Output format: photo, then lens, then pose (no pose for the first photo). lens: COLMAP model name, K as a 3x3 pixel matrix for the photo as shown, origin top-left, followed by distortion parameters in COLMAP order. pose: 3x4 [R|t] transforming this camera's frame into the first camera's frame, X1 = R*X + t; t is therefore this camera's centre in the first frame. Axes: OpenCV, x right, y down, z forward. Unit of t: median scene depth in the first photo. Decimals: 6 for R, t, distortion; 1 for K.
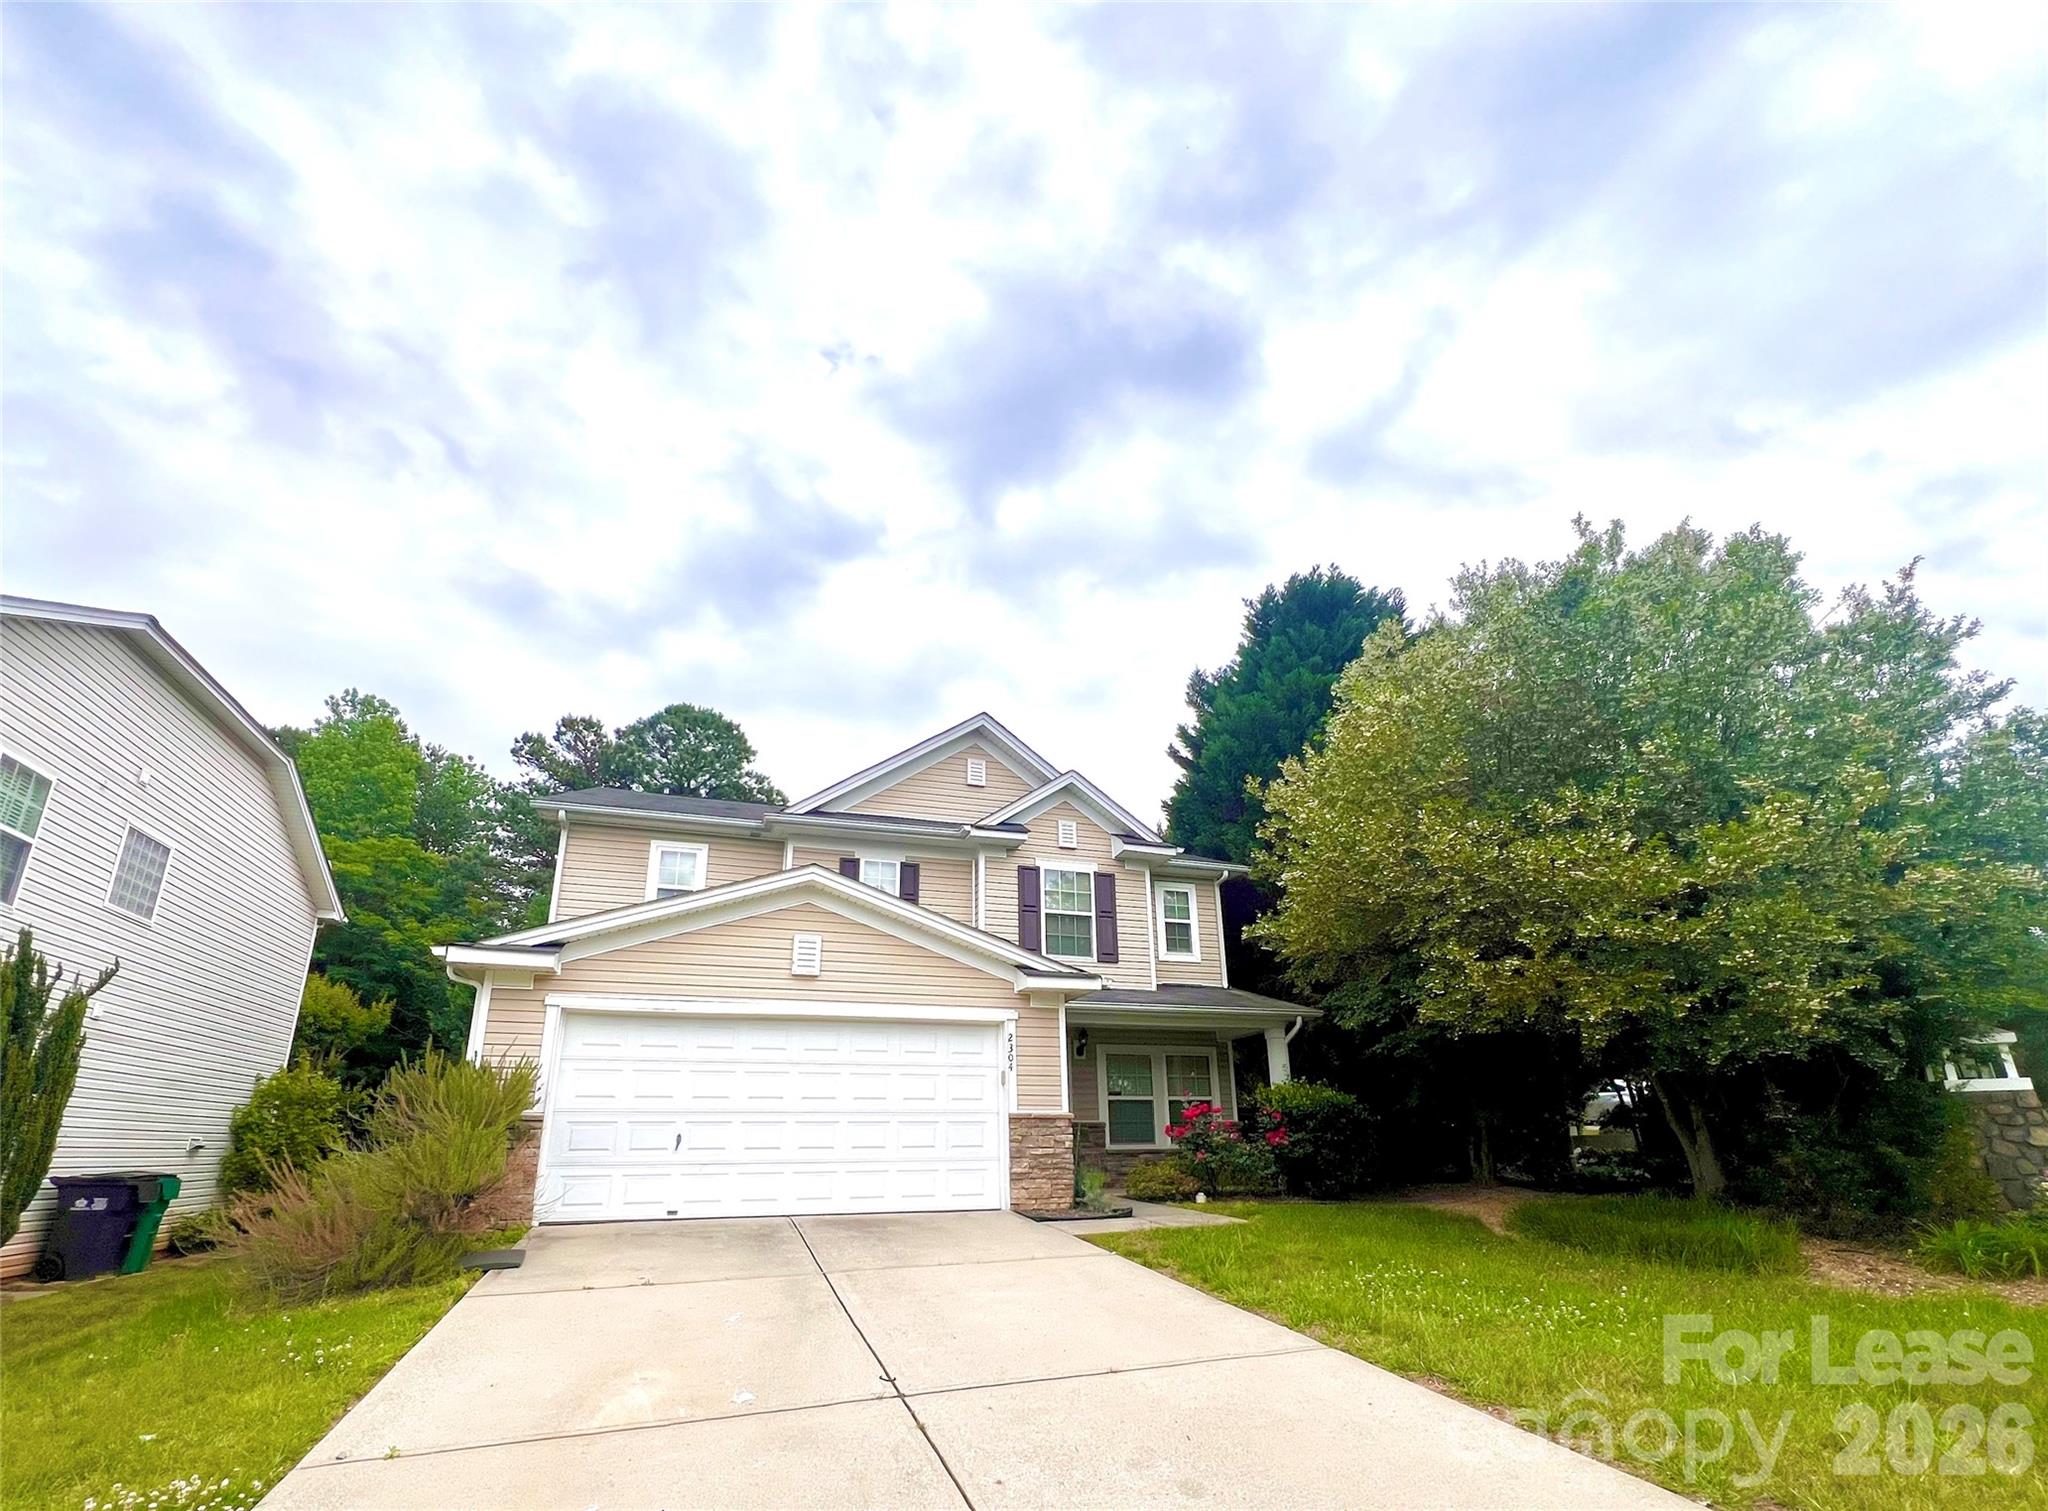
lens RADIAL K [[920.3, 0, 1021.2], [0, 920.3, 859.0], [0, 0, 1]] dist [-0.001172, -0.000025]
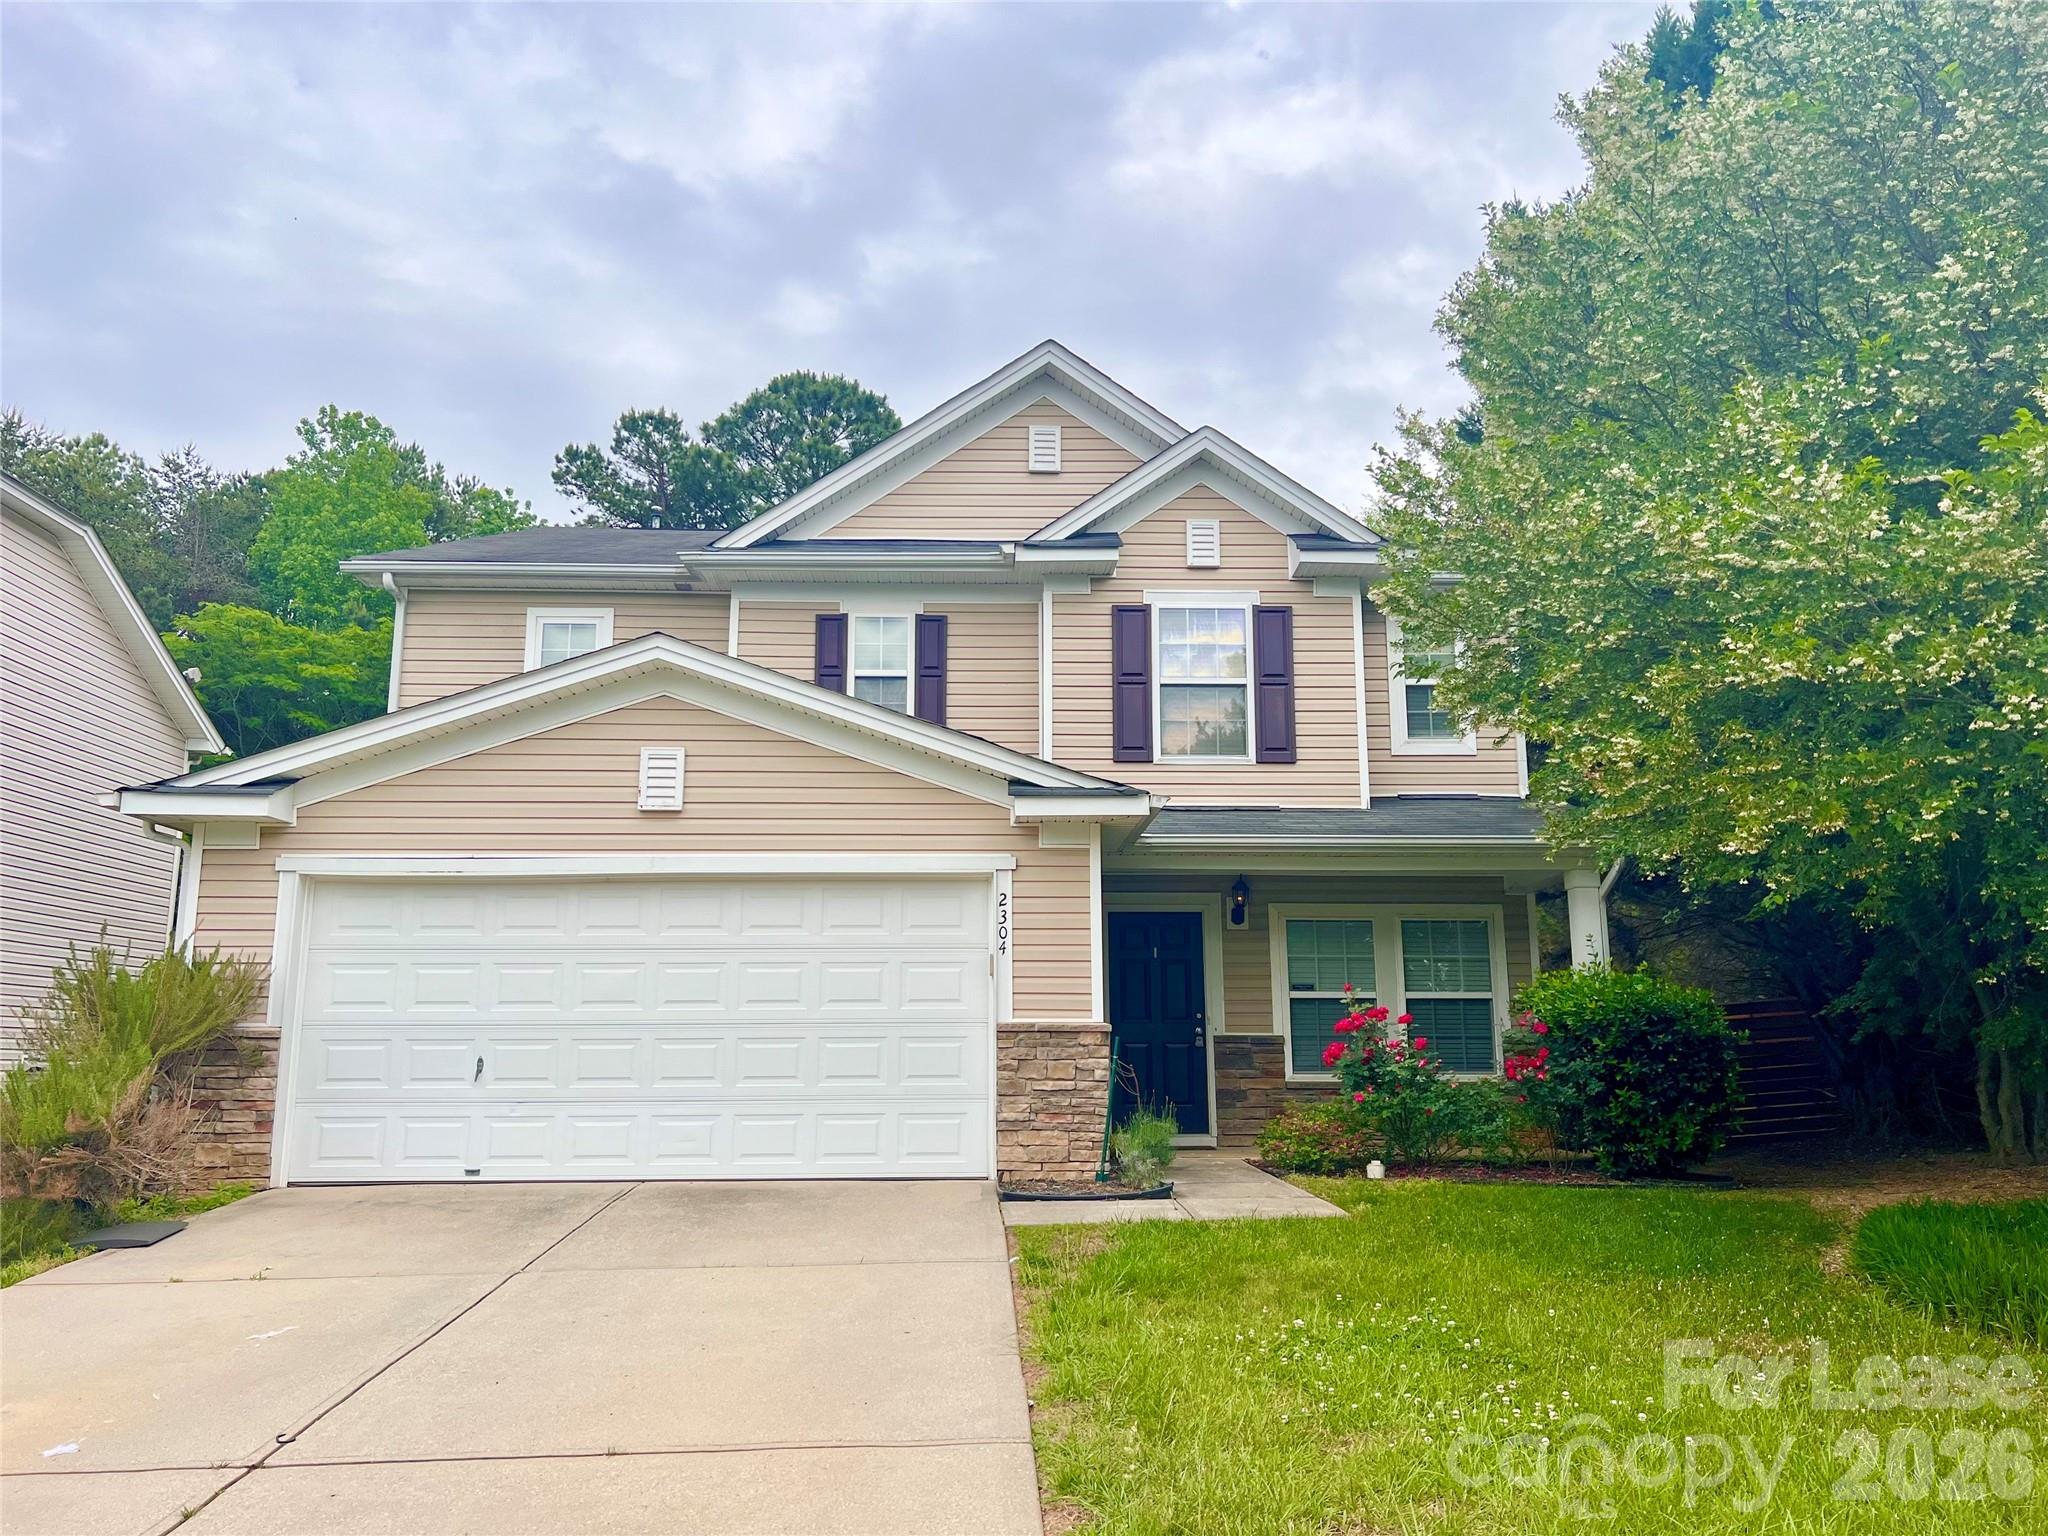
lens RADIAL K [[1529.3, 0, 1029.9], [0, 1529.3, 778.6], [0, 0, 1]] dist [0.152847, -0.336661]
pose [[0.959197, -0.043724, -0.279336, 0.217636], [0.076693, 0.991166, 0.108209, 0.006801], [0.272137, -0.125217, 0.954077, 0.045708]]
